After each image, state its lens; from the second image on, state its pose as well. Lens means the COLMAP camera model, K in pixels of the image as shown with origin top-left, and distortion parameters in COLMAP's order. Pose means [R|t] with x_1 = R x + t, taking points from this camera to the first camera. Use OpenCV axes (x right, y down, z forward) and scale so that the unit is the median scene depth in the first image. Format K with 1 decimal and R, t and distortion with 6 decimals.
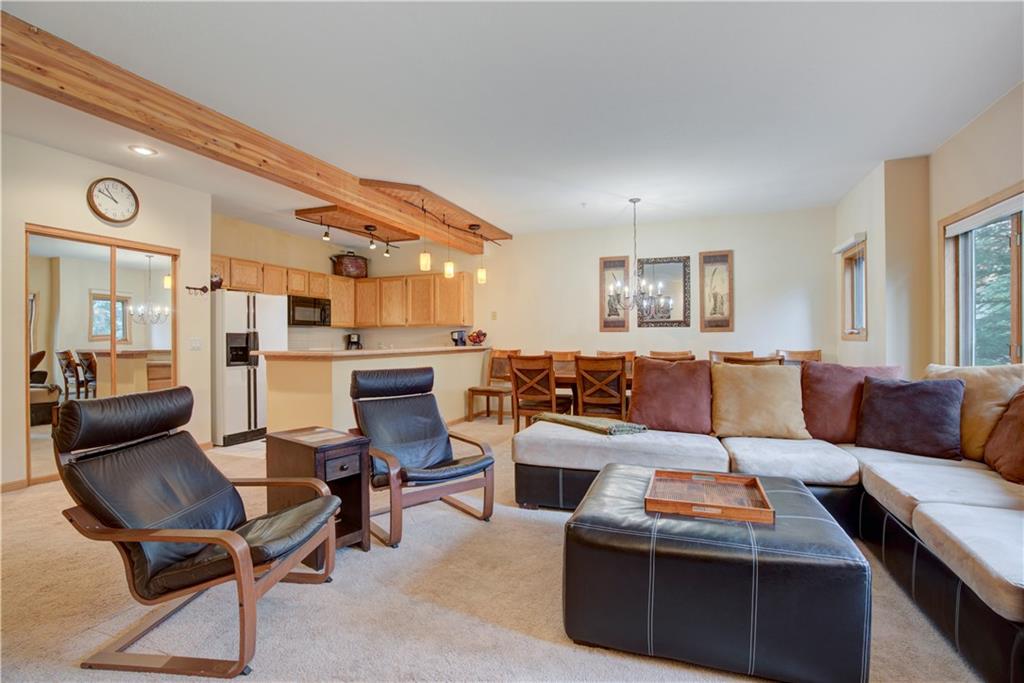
lens RADIAL K [[467.7, 0, 511.0], [0, 467.7, 341.0], [0, 0, 1]] dist [-0.035496, 0.006080]
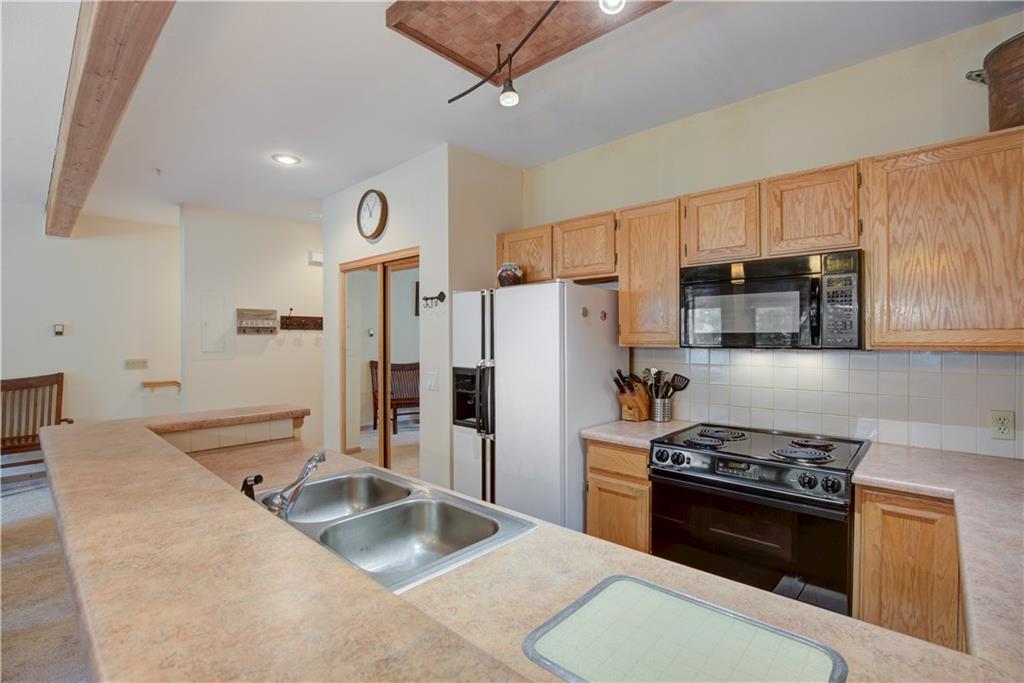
lens RADIAL K [[467.7, 0, 515.0], [0, 467.7, 338.9], [0, 0, 1]] dist [-0.035496, 0.006080]
pose [[-0.358142, 0.003509, -0.933661, -0.081759], [-0.000912, 0.999991, 0.004108, -0.046109], [0.933667, 0.002322, -0.358135, 1.081544]]
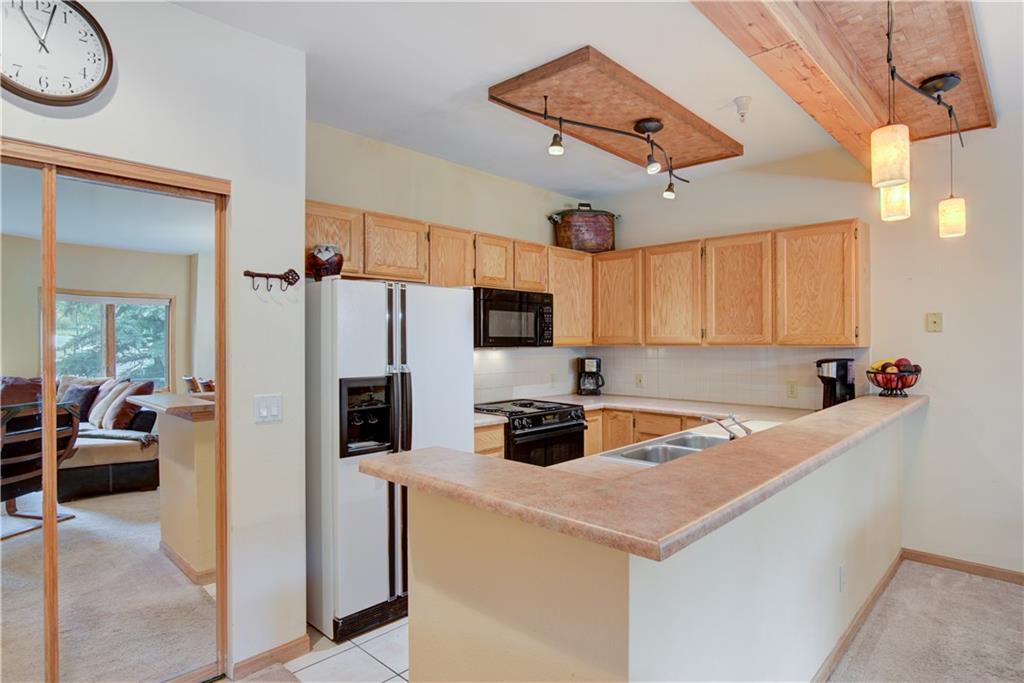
lens RADIAL K [[555.1, 0, 514.2], [0, 555.1, 342.8], [0, 0, 1]] dist [-0.007989, 0.000161]
pose [[0.925699, 0.002607, -0.378252, -0.232361], [-0.001978, 0.999996, 0.002050, -0.043631], [0.378256, -0.001149, 0.925700, 0.496791]]
